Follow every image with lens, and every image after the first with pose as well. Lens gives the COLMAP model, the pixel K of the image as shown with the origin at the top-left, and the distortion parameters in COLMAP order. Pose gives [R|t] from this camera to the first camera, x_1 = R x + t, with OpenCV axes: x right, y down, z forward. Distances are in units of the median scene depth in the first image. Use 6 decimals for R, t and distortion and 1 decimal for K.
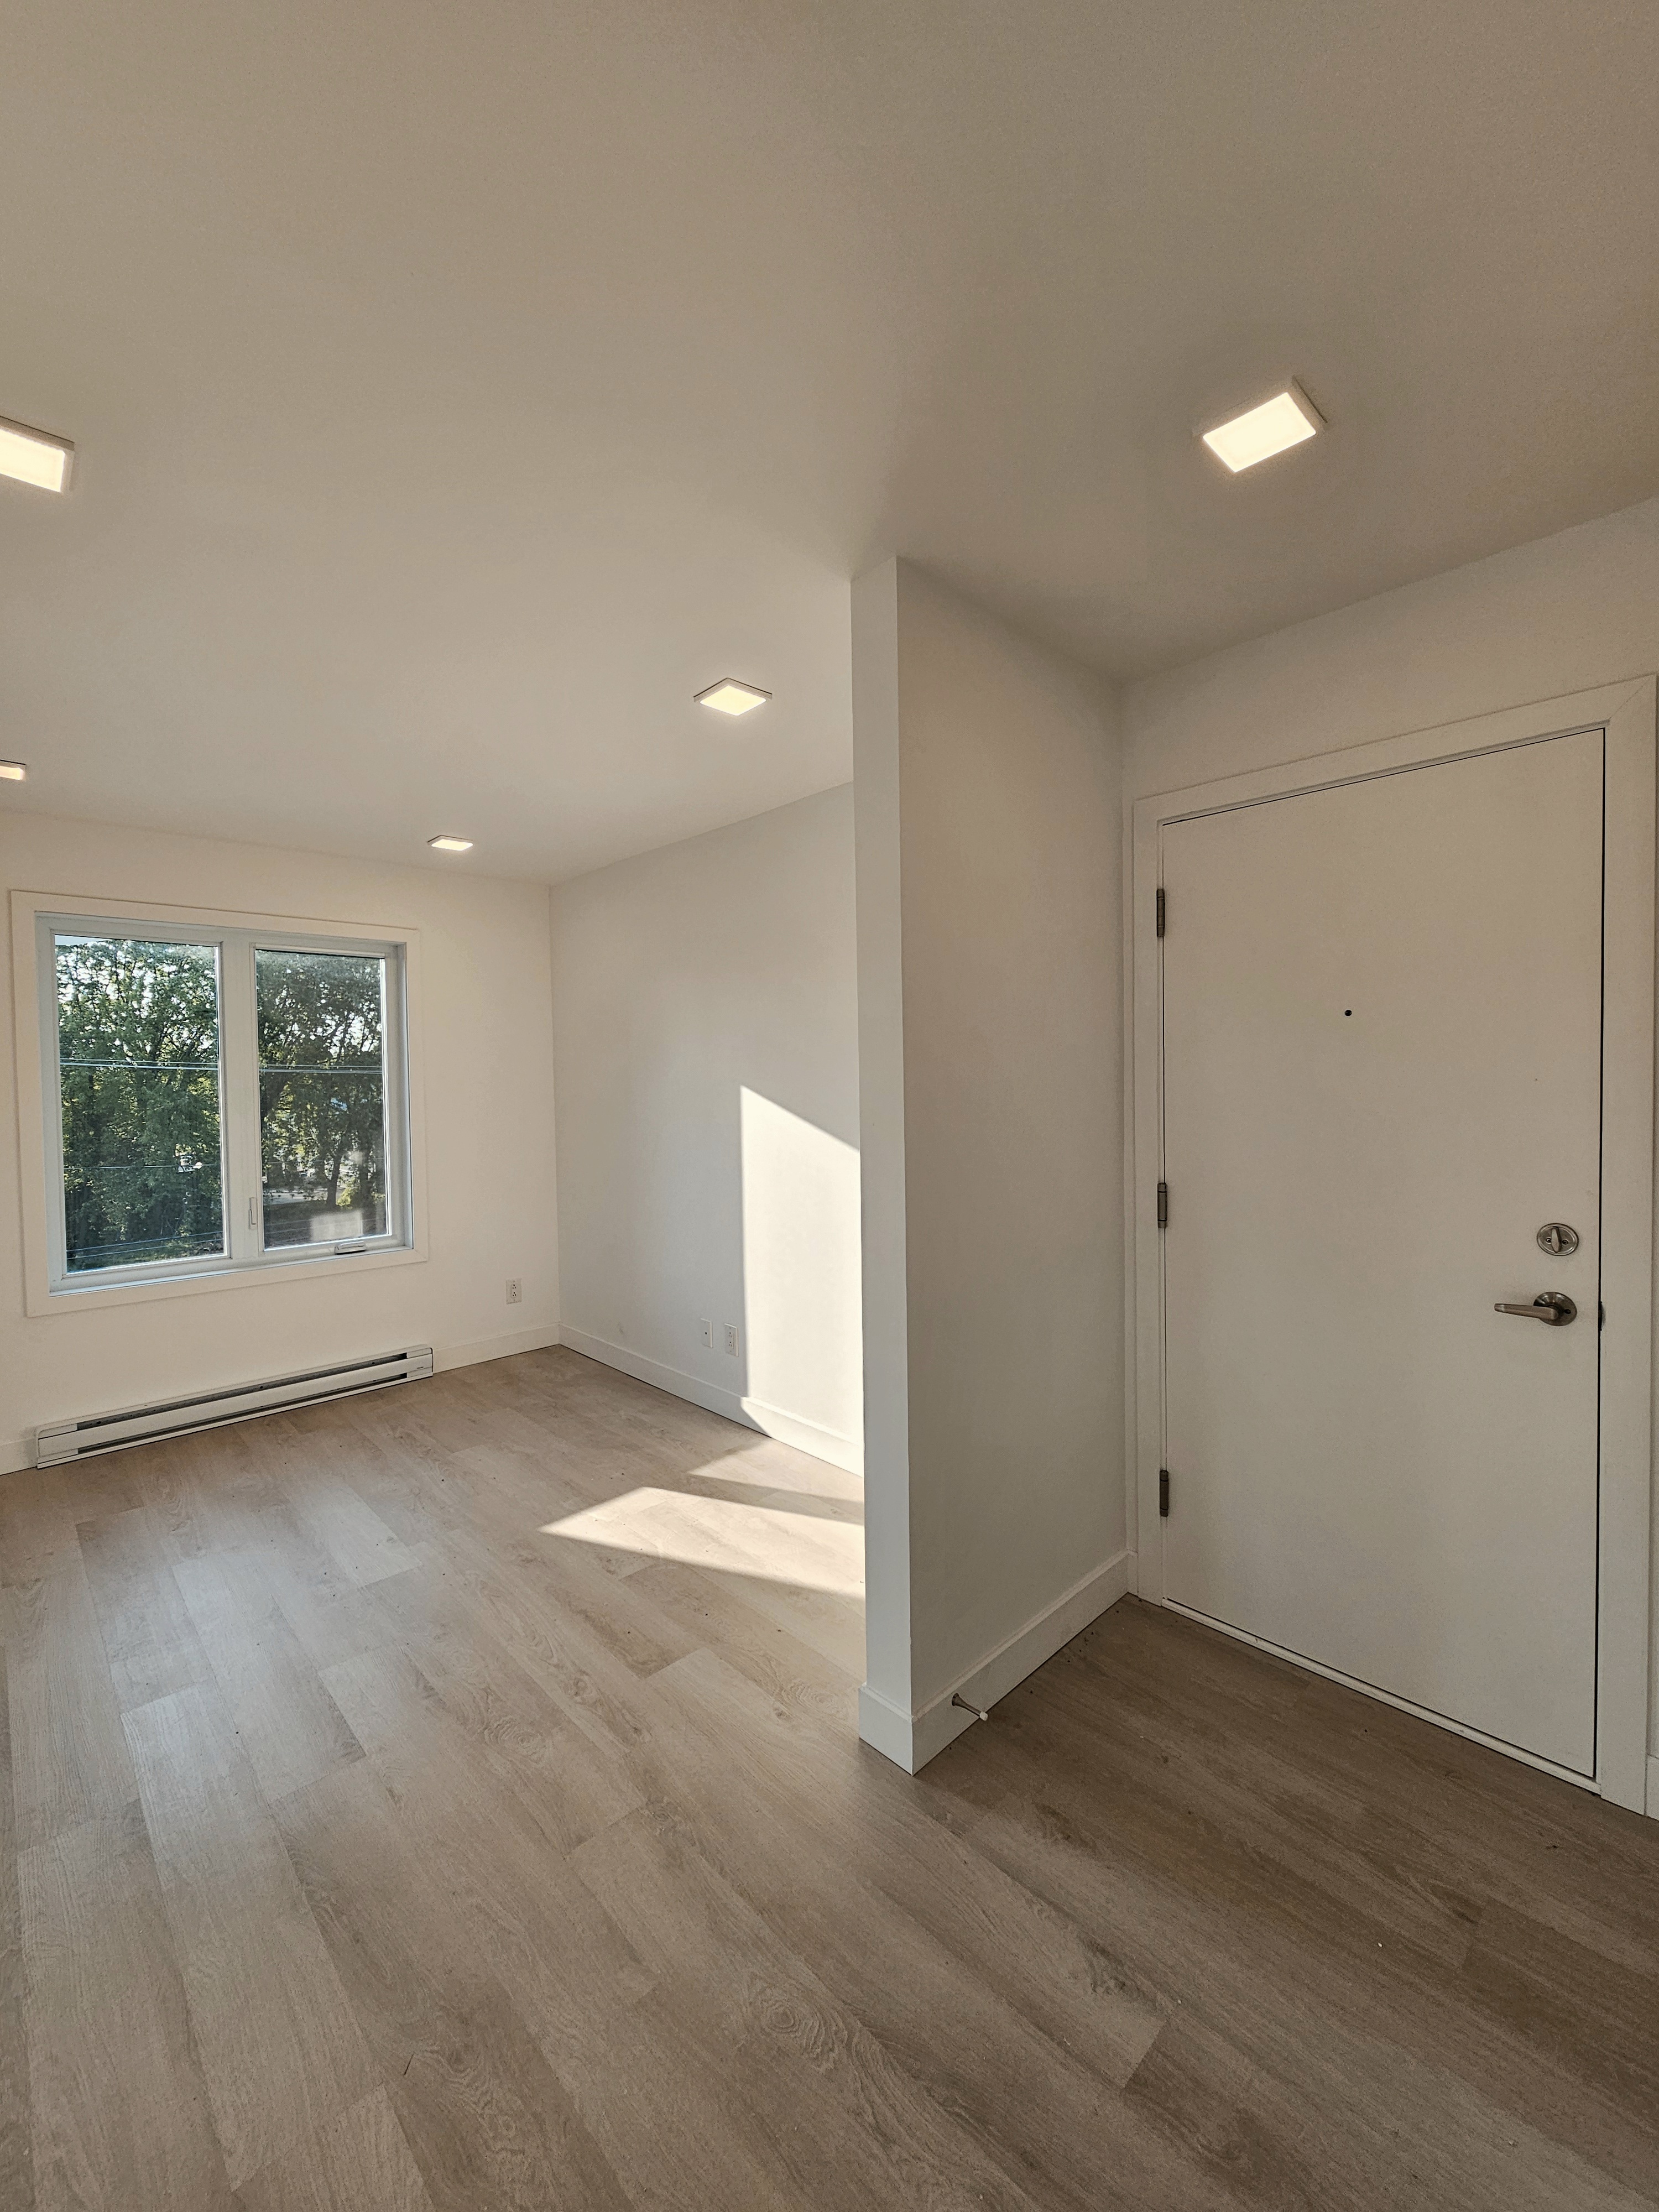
lens RADIAL K [[900.1, 0, 790.2], [0, 900.1, 1083.9], [0, 0, 1]] dist [-0.002219, 0.000011]
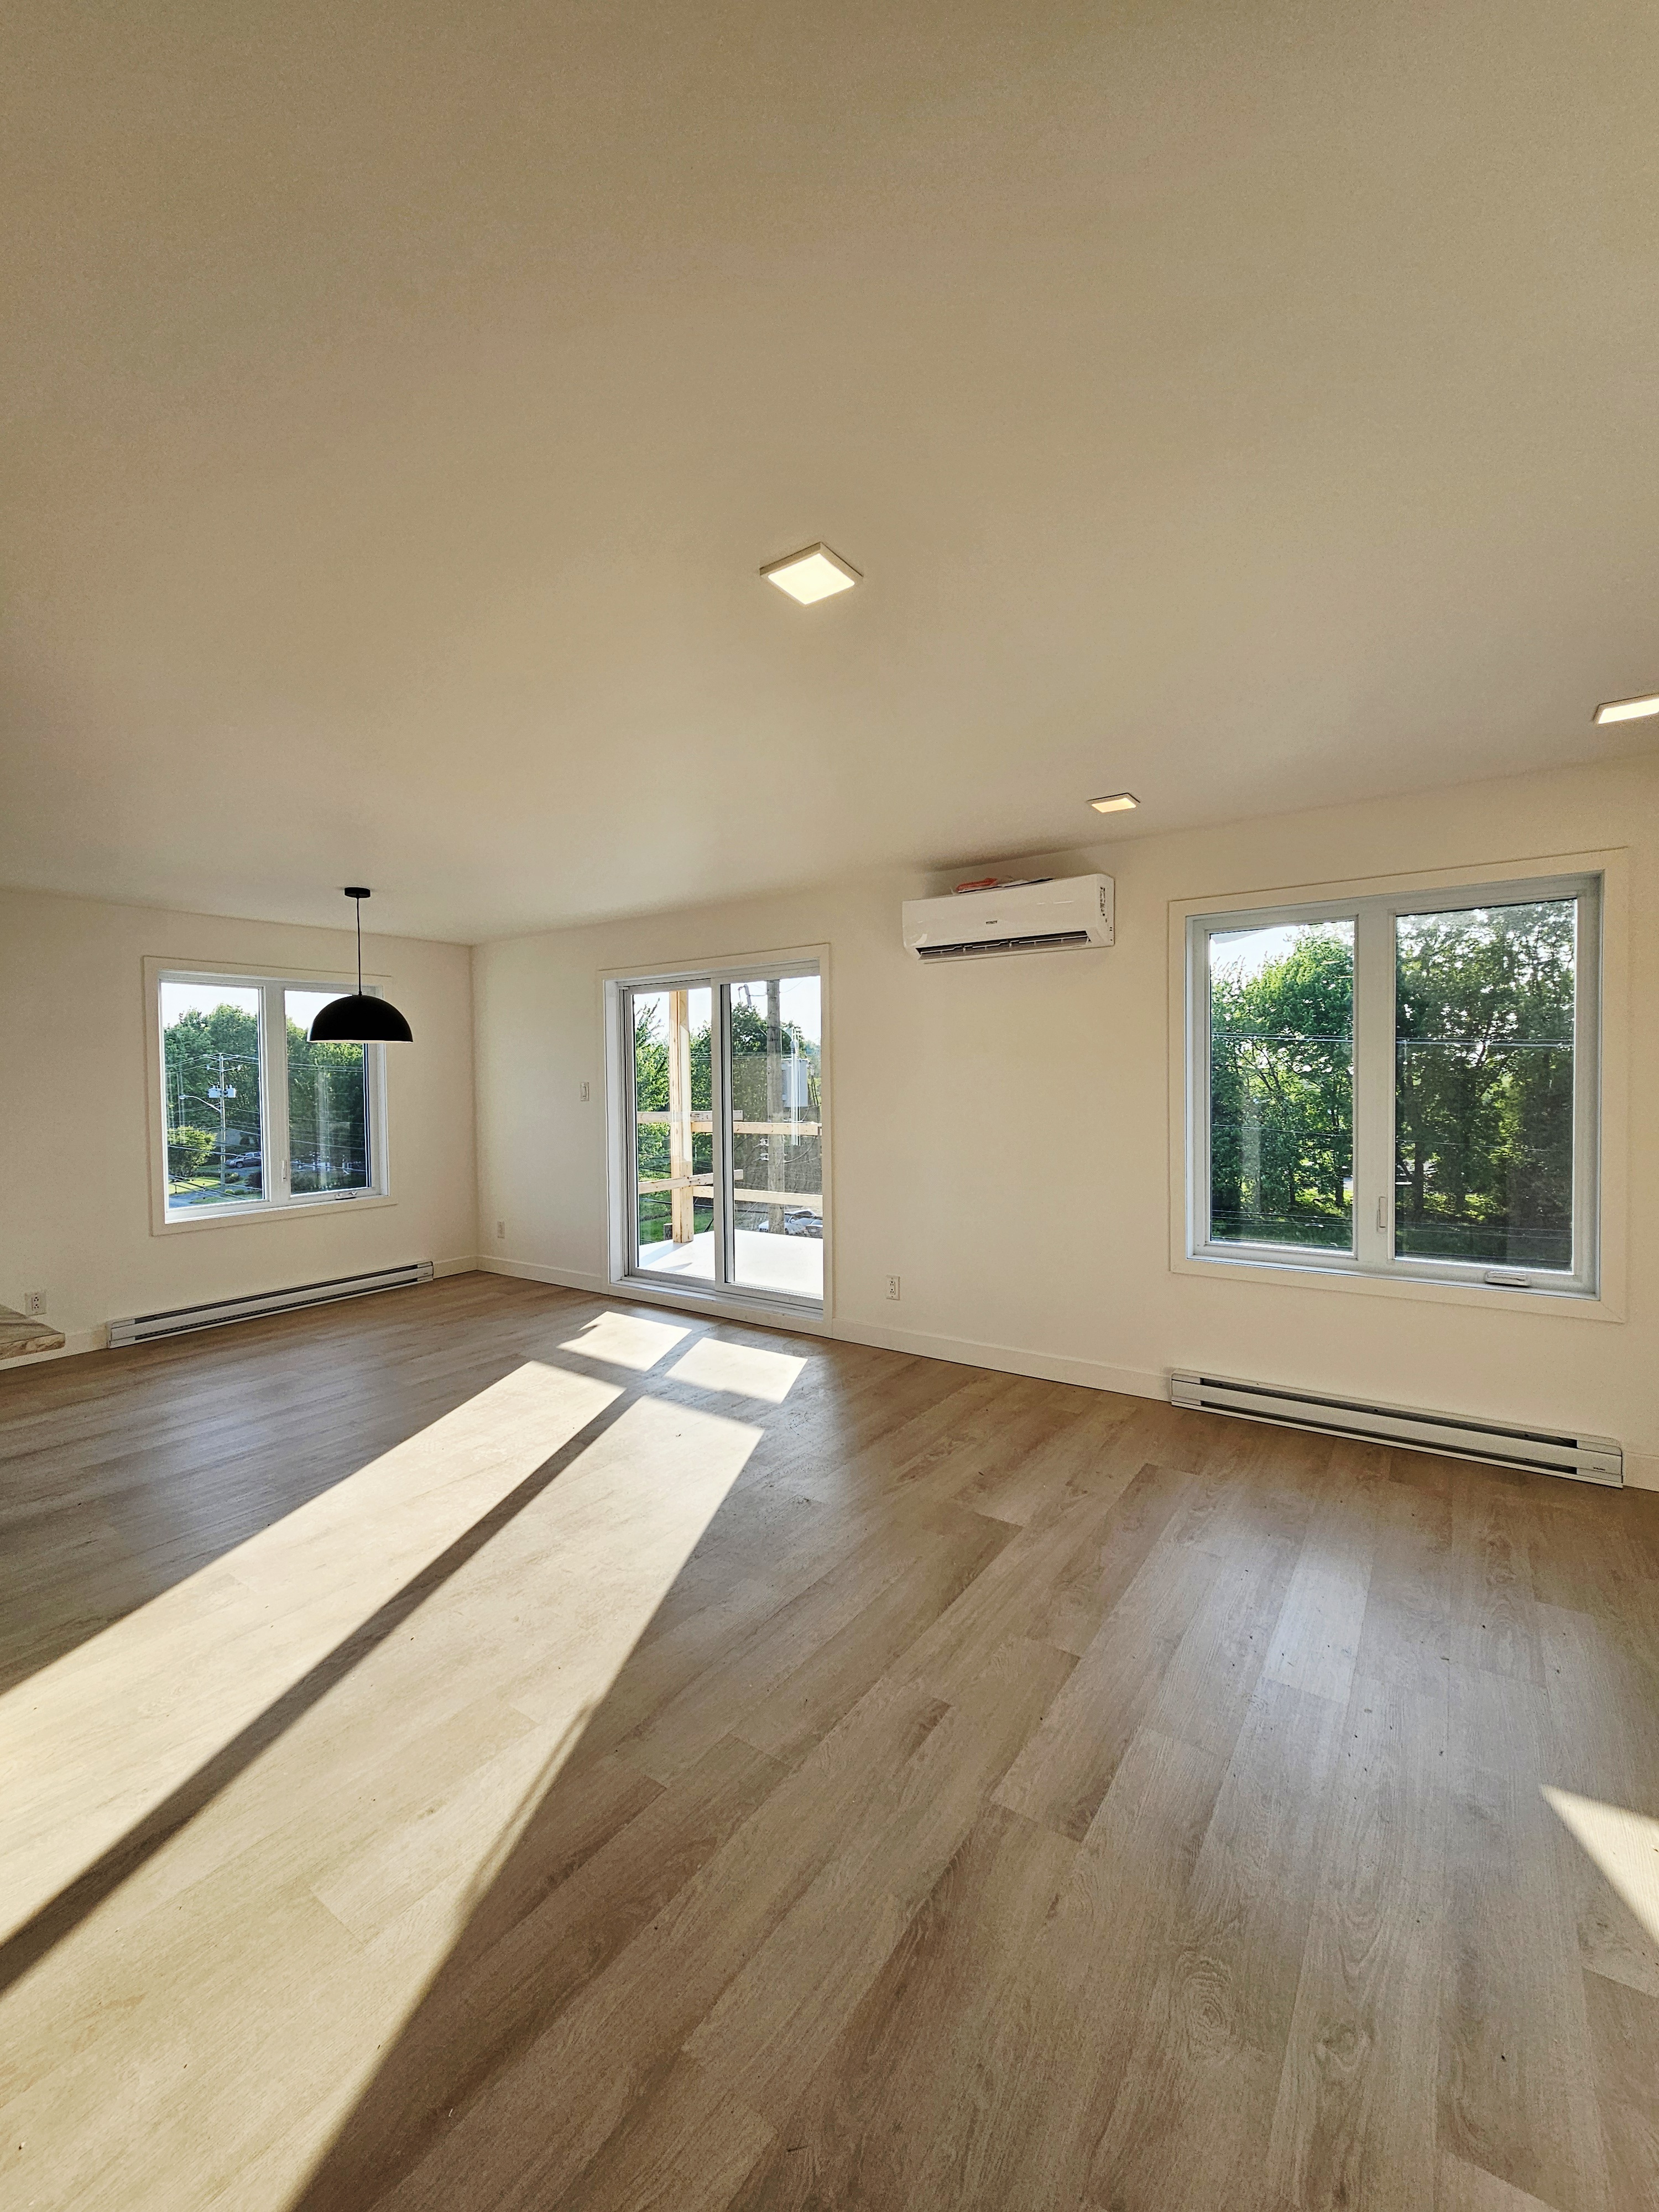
lens RADIAL K [[900.1, 0, 831.1], [0, 900.1, 1095.4], [0, 0, 1]] dist [-0.002219, 0.000011]
pose [[0.226737, 0.031787, -0.973437, 0.167459], [0.002877, 0.999441, 0.033306, -0.006498], [0.973952, -0.010352, 0.226519, 0.315034]]
